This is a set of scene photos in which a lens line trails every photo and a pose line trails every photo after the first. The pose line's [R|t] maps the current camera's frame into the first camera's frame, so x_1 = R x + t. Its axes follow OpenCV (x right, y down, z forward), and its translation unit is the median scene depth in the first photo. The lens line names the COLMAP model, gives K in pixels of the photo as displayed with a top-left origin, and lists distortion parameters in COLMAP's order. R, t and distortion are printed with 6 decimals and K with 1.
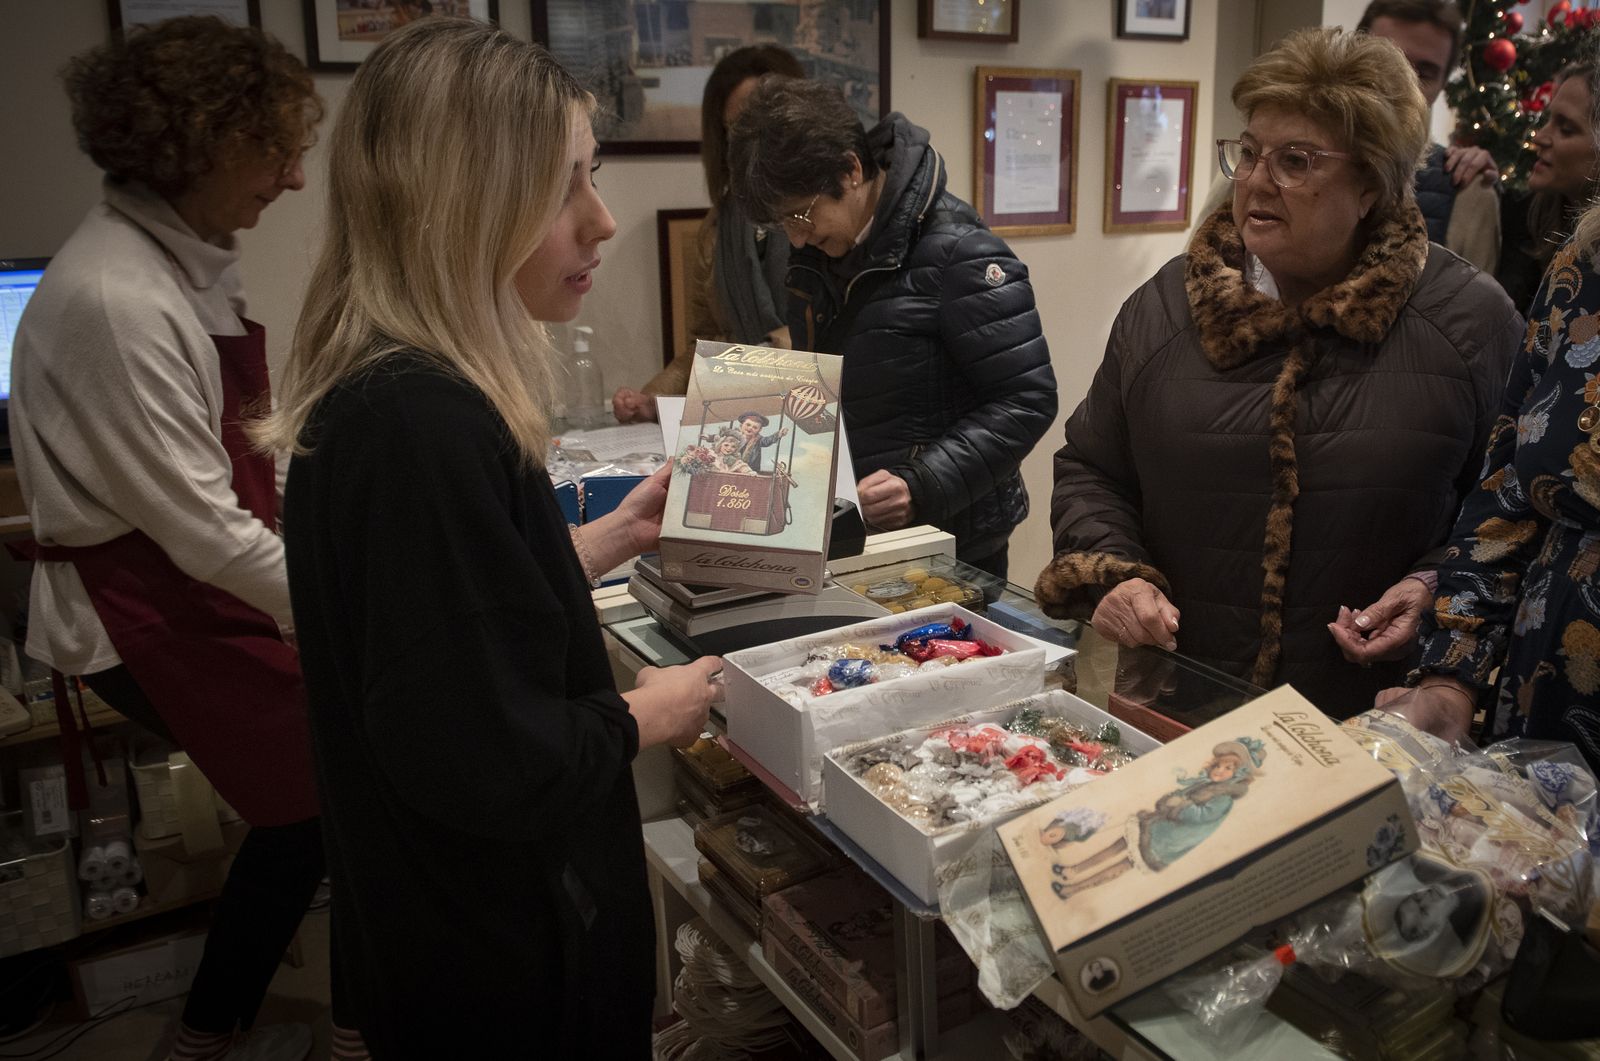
lens RADIAL K [[1254.4, 0, 803.6], [0, 1254.4, 531.6], [0, 0, 1]] dist [-0.097224, -0.000272]
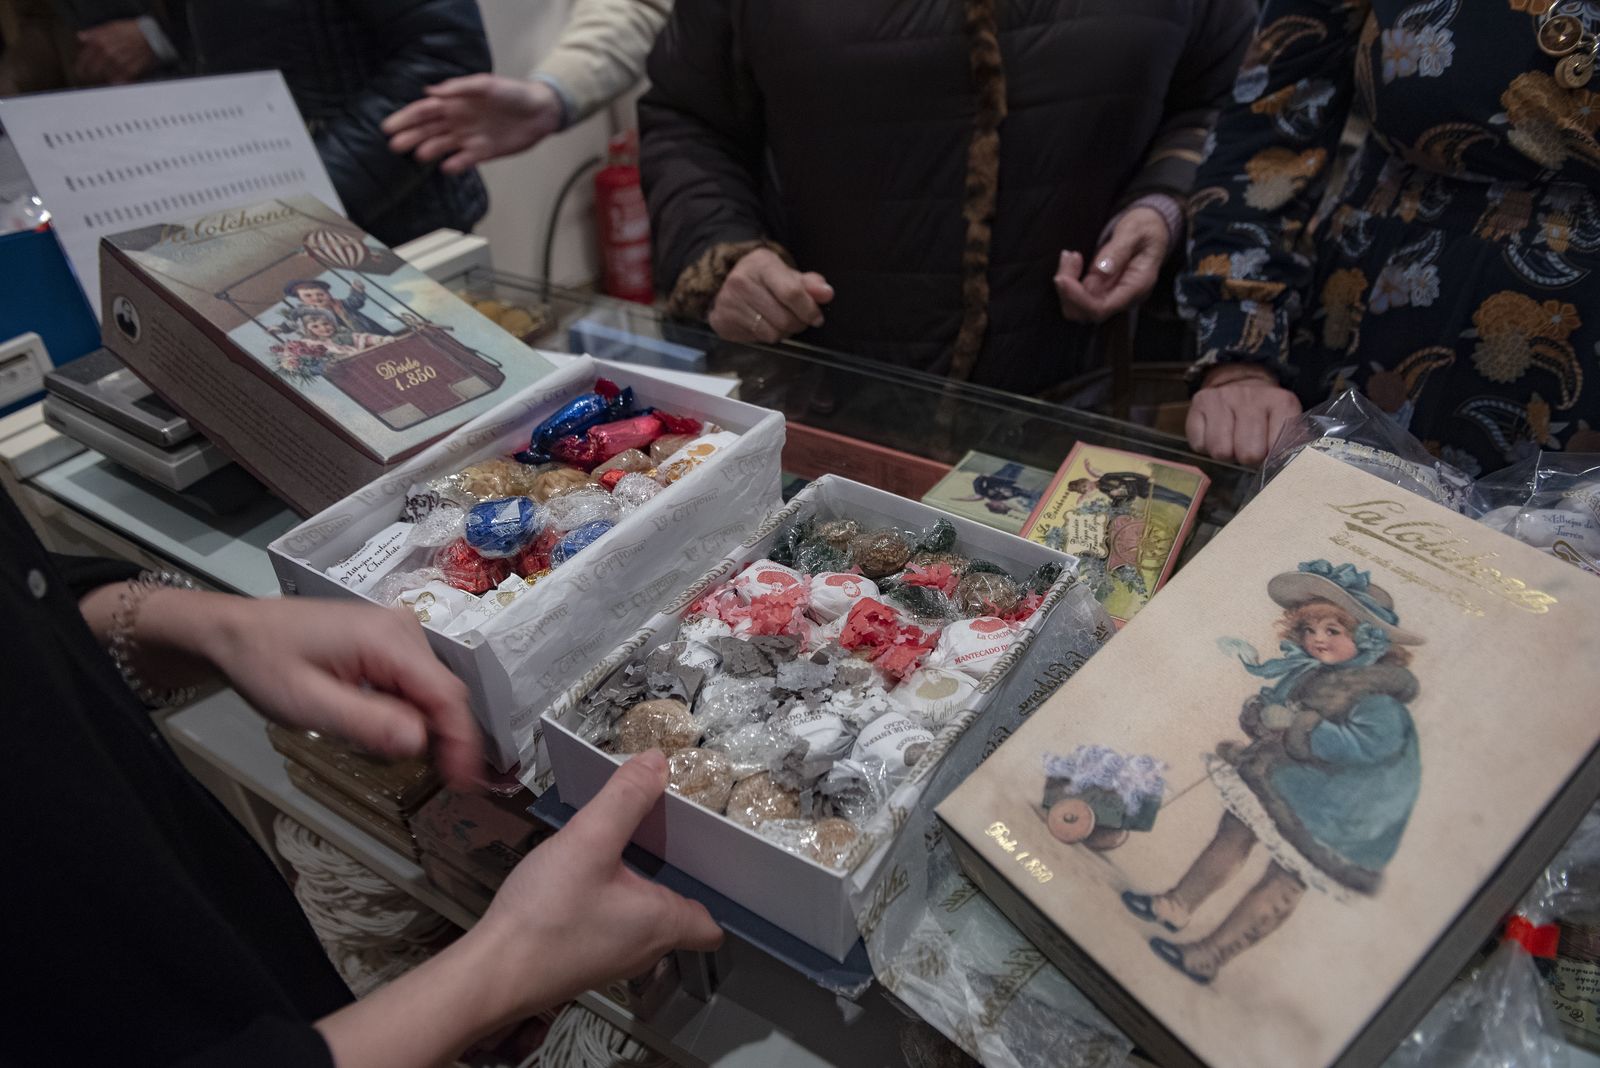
lens RADIAL K [[1254.4, 0, 799.9], [0, 1254.4, 522.4], [0, 0, 1]] dist [-0.097224, -0.000272]
pose [[0.891089, -0.258132, 0.373266, -0.049925], [0.147549, 0.942585, 0.299604, -0.040474], [-0.429173, -0.211899, 0.878015, 0.358947]]
